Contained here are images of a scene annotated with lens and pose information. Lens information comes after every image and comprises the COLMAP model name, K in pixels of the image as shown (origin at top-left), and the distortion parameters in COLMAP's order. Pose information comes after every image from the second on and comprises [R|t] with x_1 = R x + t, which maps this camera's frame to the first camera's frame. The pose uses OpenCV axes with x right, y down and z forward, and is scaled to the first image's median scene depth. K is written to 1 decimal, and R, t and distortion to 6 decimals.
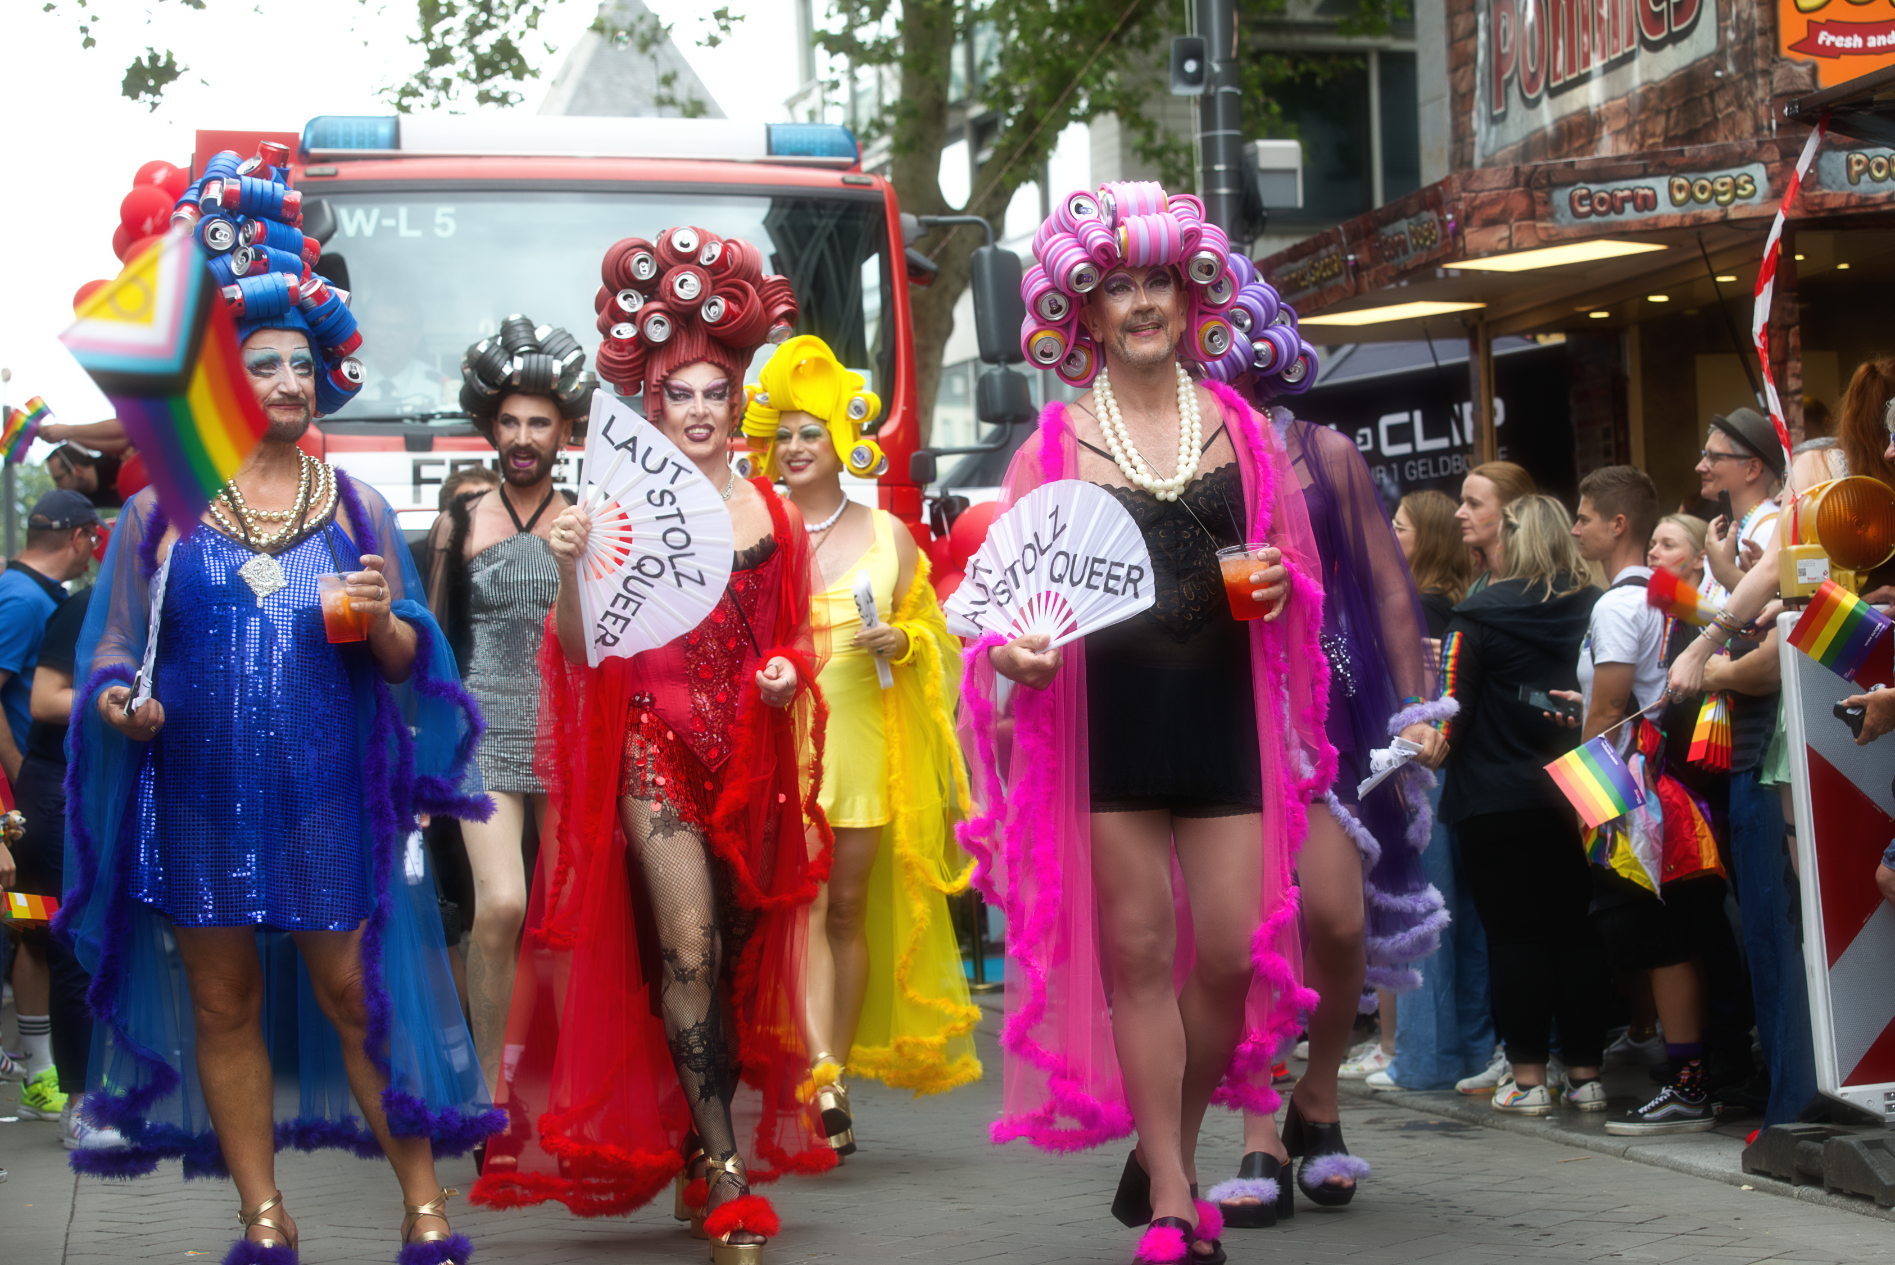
lens RADIAL K [[3718.7, 0, 897.3], [0, 3718.7, 632.6], [0, 0, 1]] dist [-0.041519, 0.186251]
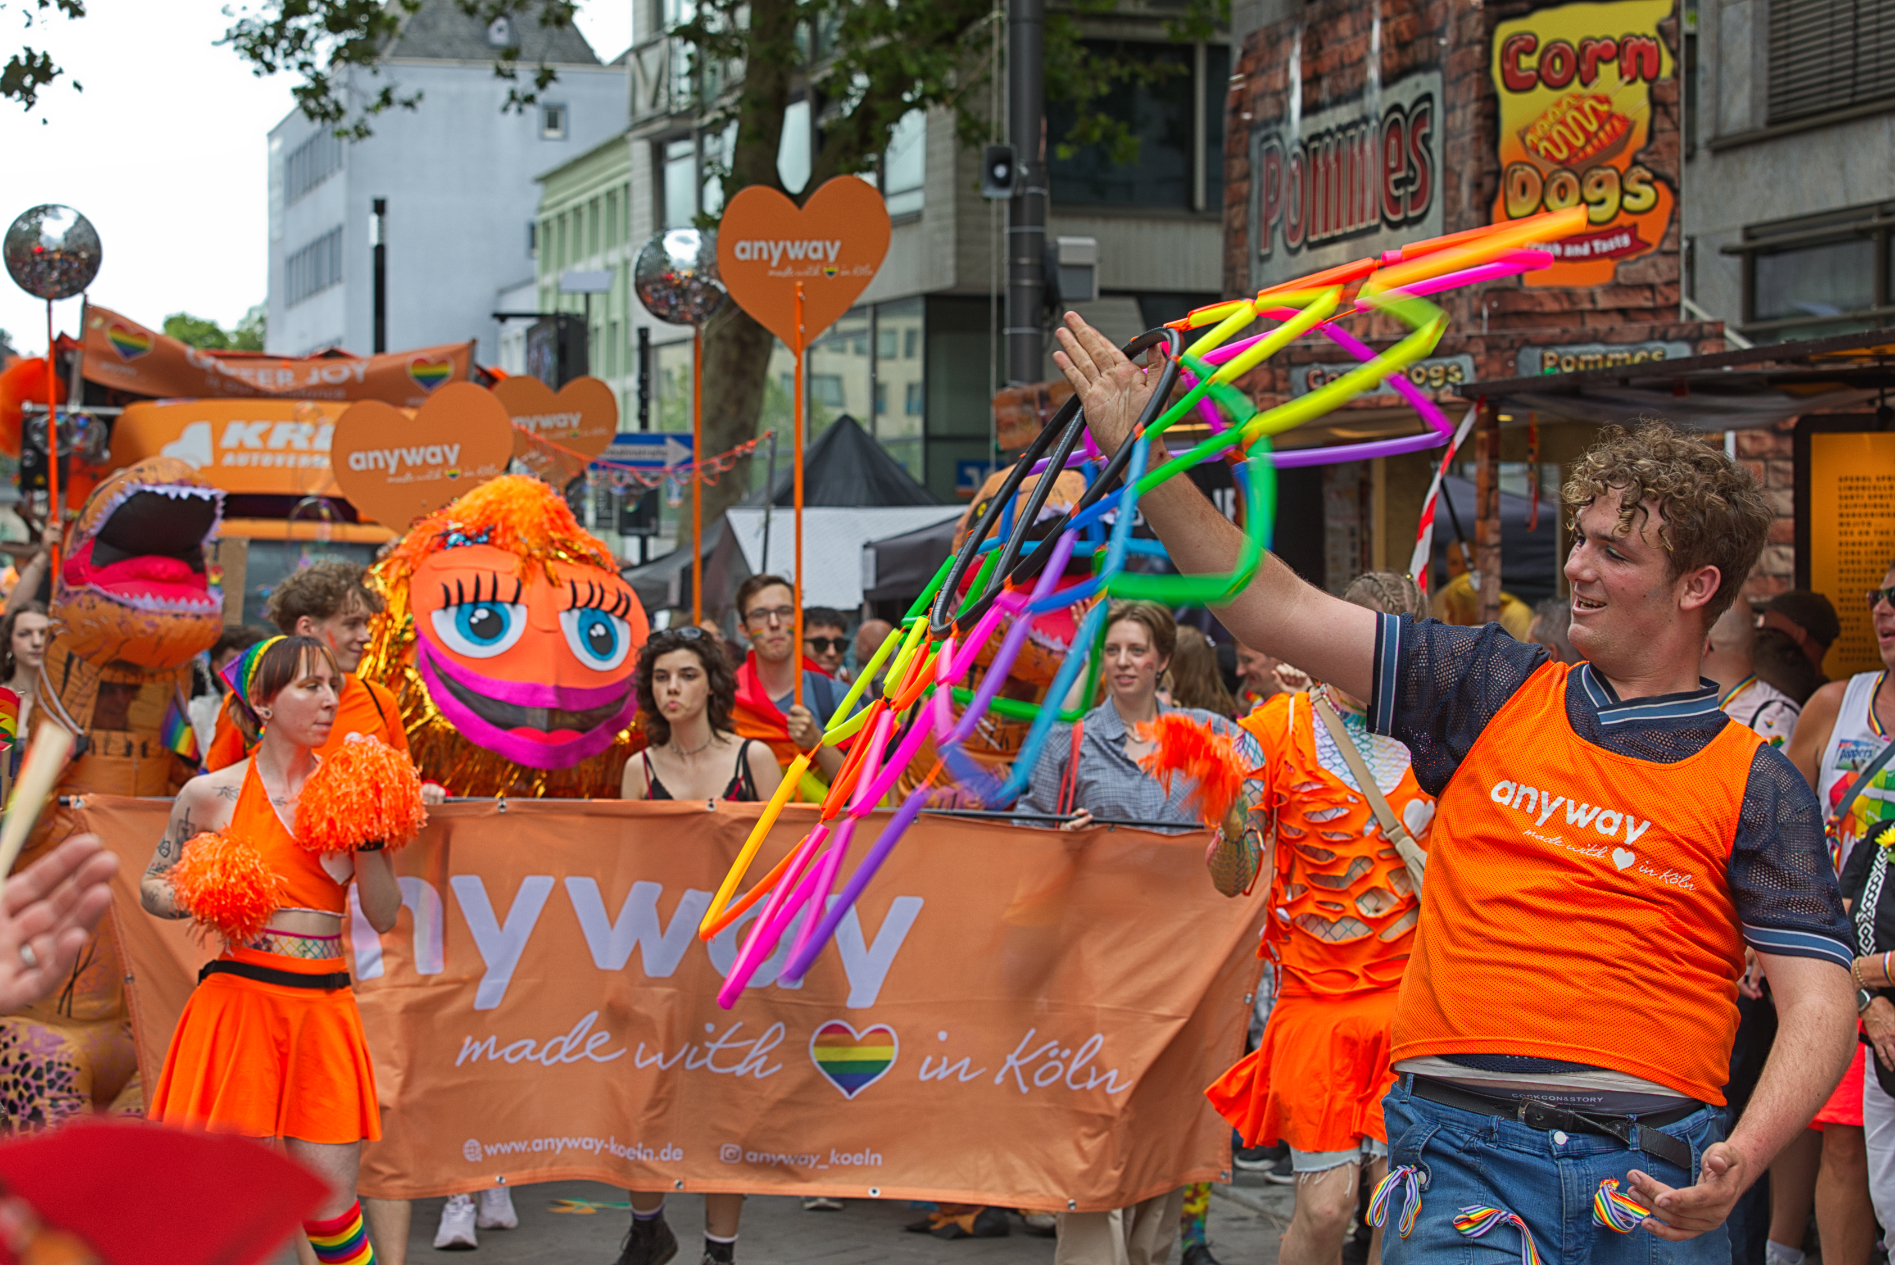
lens RADIAL K [[3774.7, 0, 947.5], [0, 3774.7, 632.5], [0, 0, 1]] dist [-0.026841, 0.241364]
pose [[0.997813, 0.031682, 0.058021, 0.003227], [-0.033555, 0.998937, 0.031599, -0.064687], [-0.056958, -0.033476, 0.997815, -0.158405]]
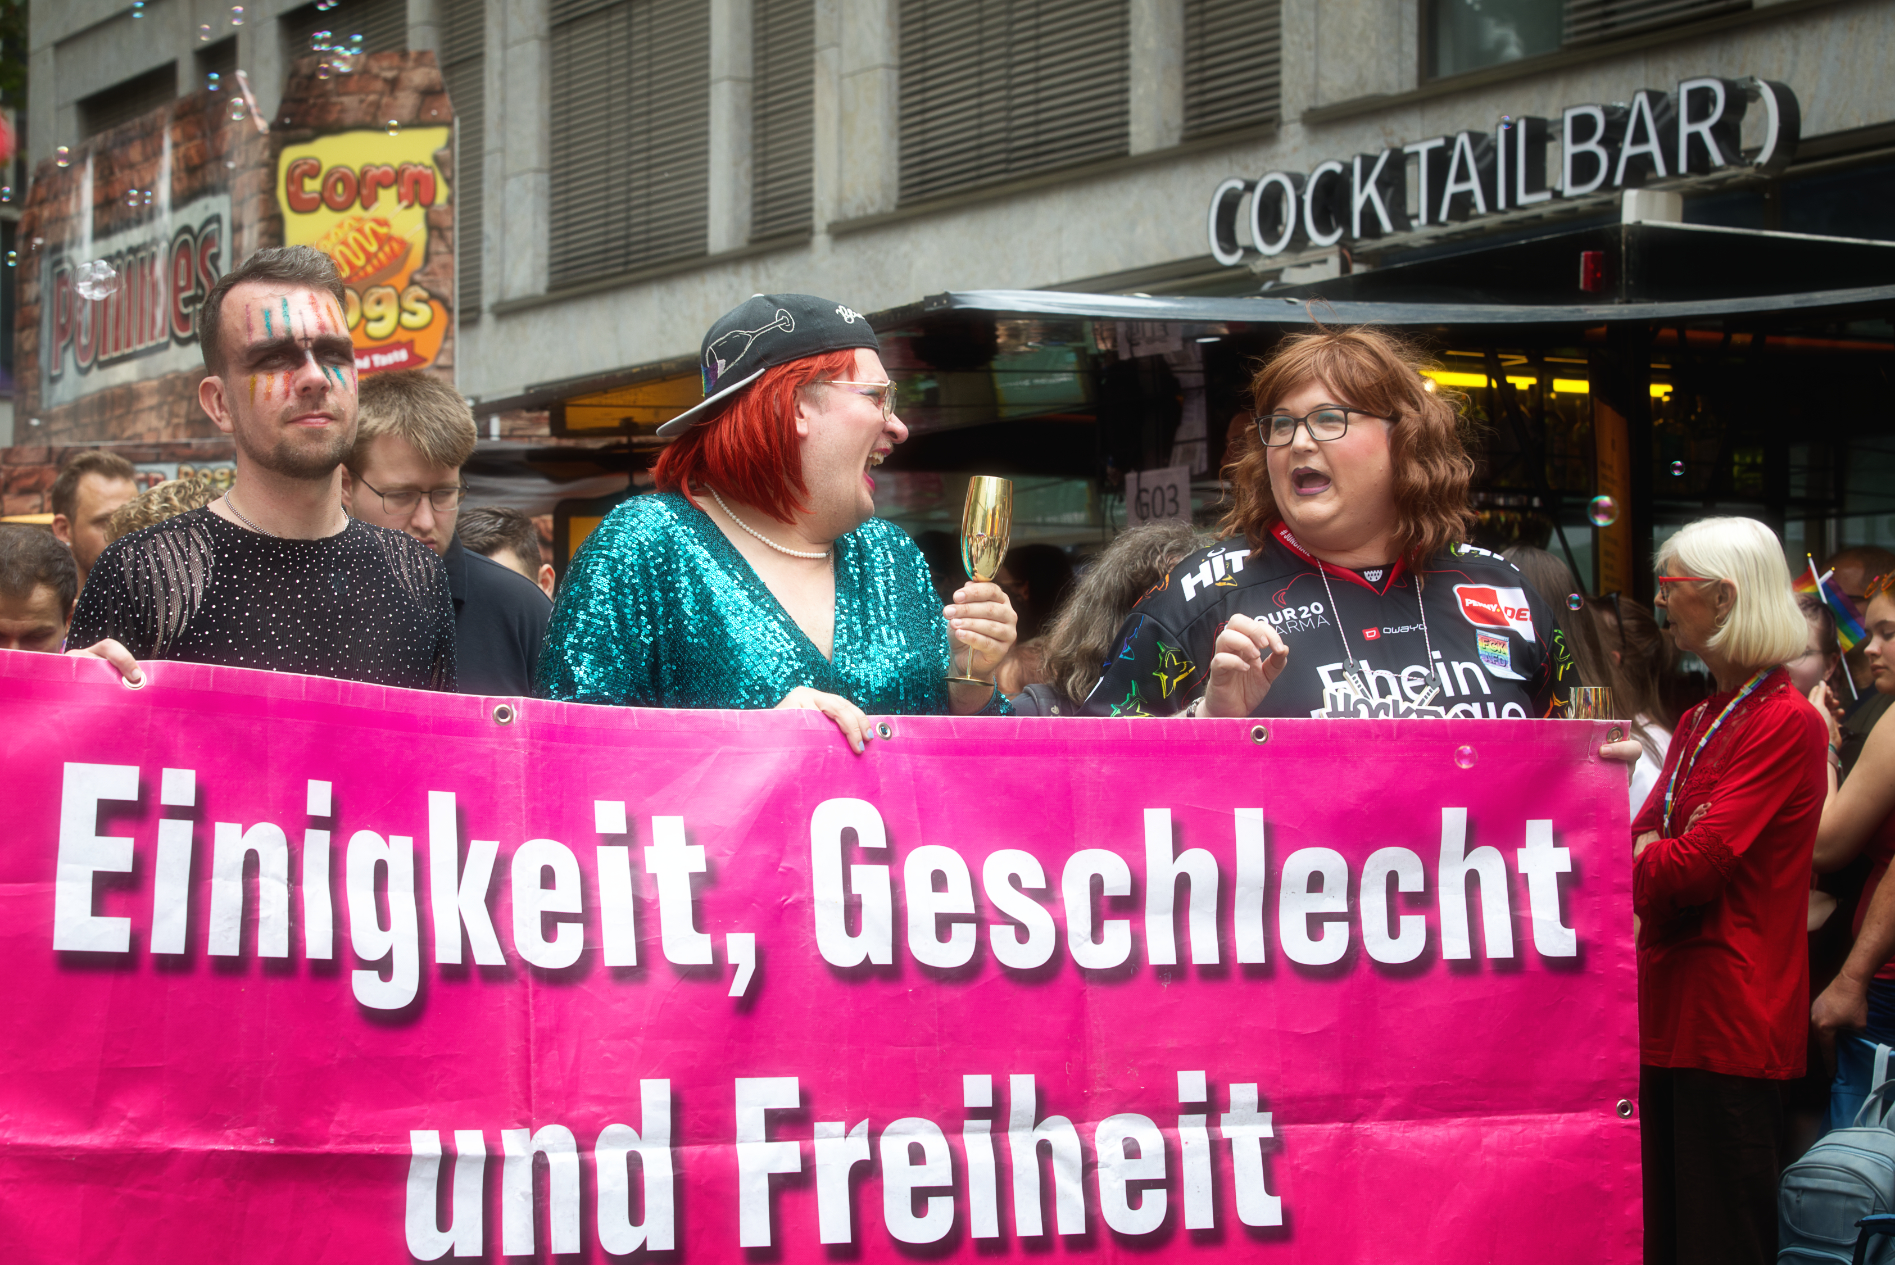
lens RADIAL K [[3774.7, 0, 947.5], [0, 3774.7, 632.5], [0, 0, 1]] dist [-0.026841, 0.241364]
pose [[0.931417, 0.046735, 0.360939, 0.001141], [-0.034862, 0.998618, -0.039340, -0.026270], [-0.362279, 0.024058, 0.931759, -0.210105]]
